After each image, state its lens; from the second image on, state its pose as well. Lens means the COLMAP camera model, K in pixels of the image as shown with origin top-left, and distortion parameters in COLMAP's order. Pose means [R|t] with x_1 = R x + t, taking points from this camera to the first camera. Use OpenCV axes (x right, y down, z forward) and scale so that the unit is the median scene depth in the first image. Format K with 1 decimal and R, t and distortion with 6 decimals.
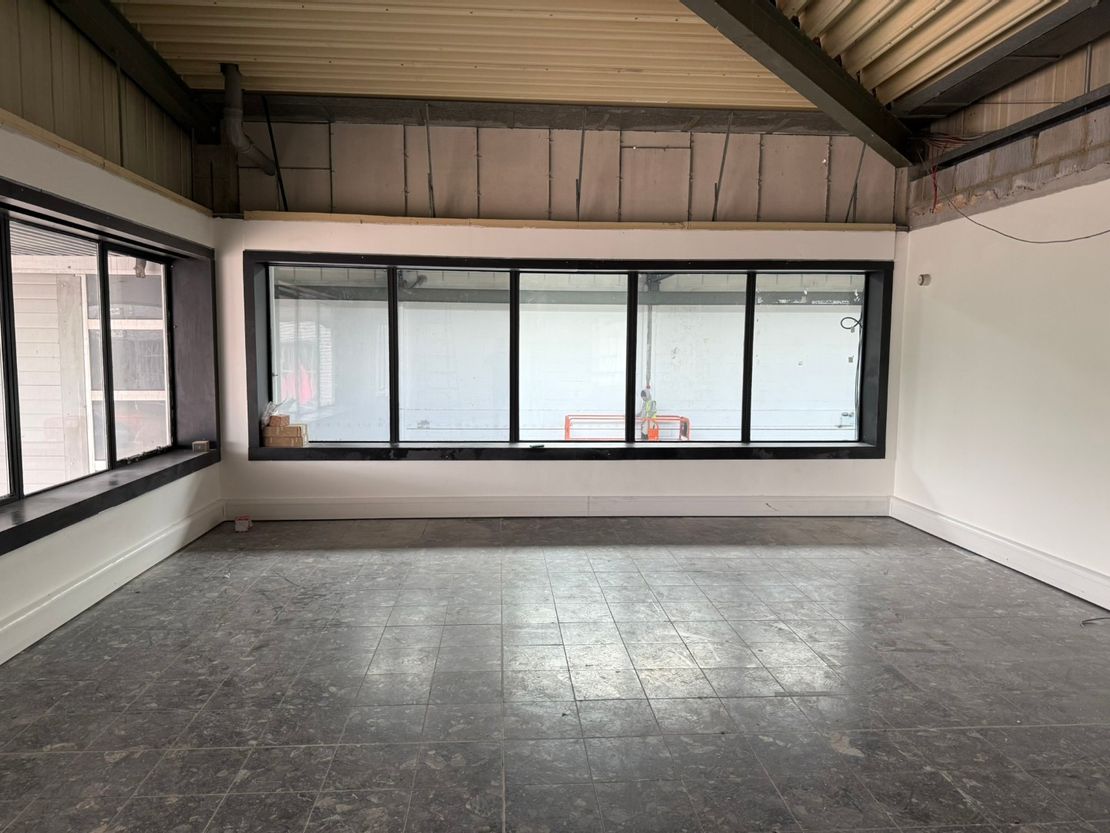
lens RADIAL K [[772.1, 0, 555.0], [0, 772.1, 416.5], [0, 0, 1]] dist [0.059465, -0.078631]
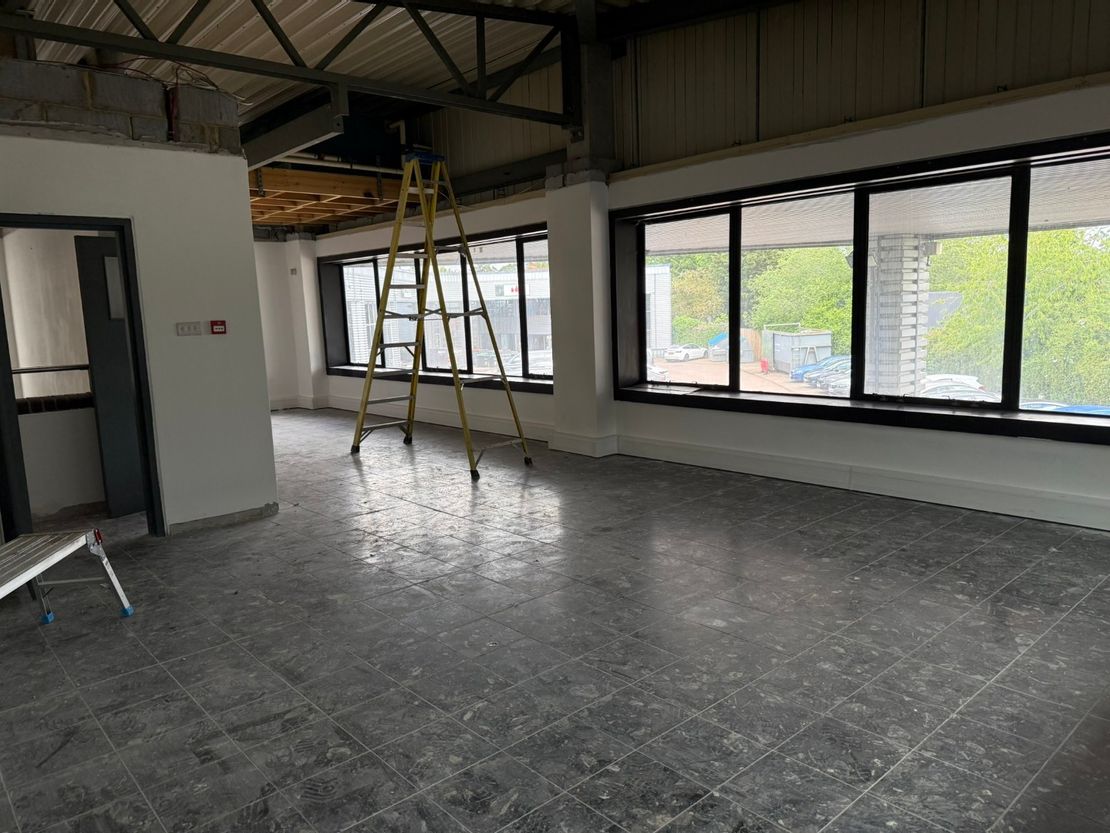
lens RADIAL K [[772.1, 0, 555.0], [0, 772.1, 416.5], [0, 0, 1]] dist [0.059465, -0.078631]
pose [[-0.788867, 0.112521, -0.604176, 0.647462], [-0.023039, 0.976991, 0.212035, -0.133817], [0.614133, 0.181187, -0.768123, 1.668673]]
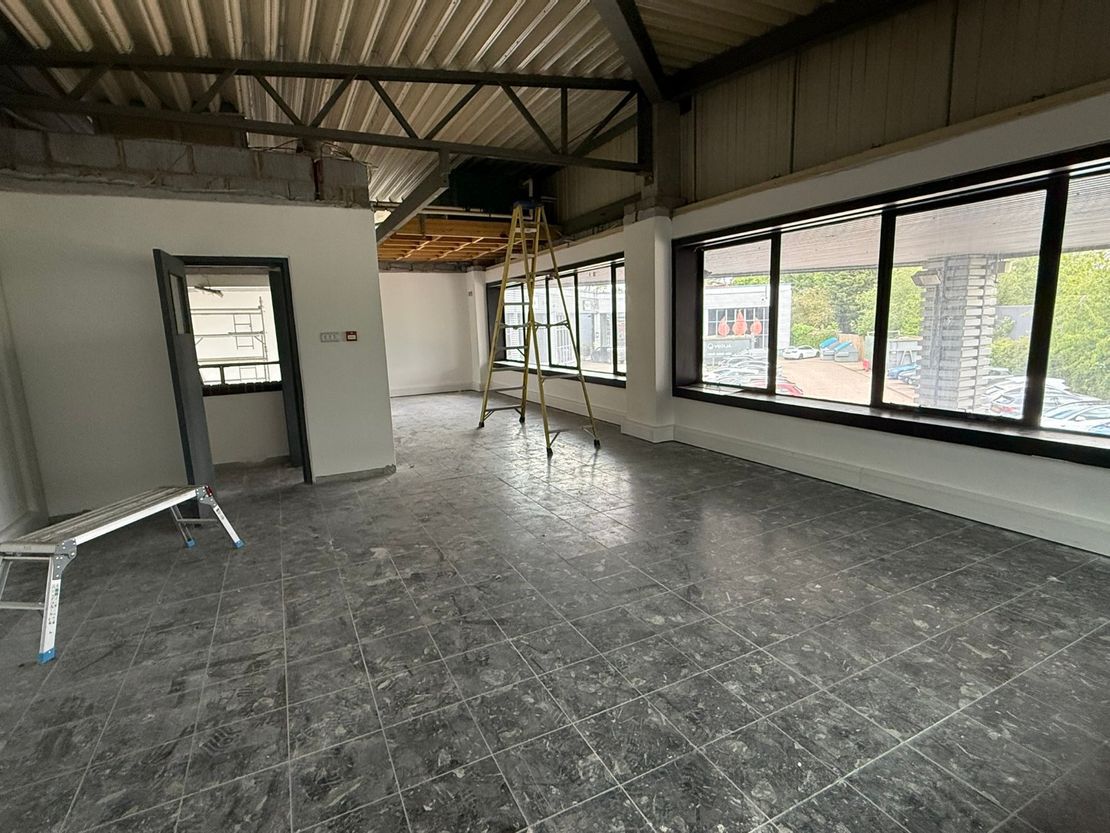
lens RADIAL K [[547.4, 0, 555.0], [0, 547.4, 416.5], [0, 0, 1]] dist [0.000932, -0.000489]
pose [[-0.921993, 0.095321, -0.375289, 0.331874], [-0.003333, 0.967235, 0.253859, -0.132523], [0.387191, 0.235307, -0.891467, 1.638045]]
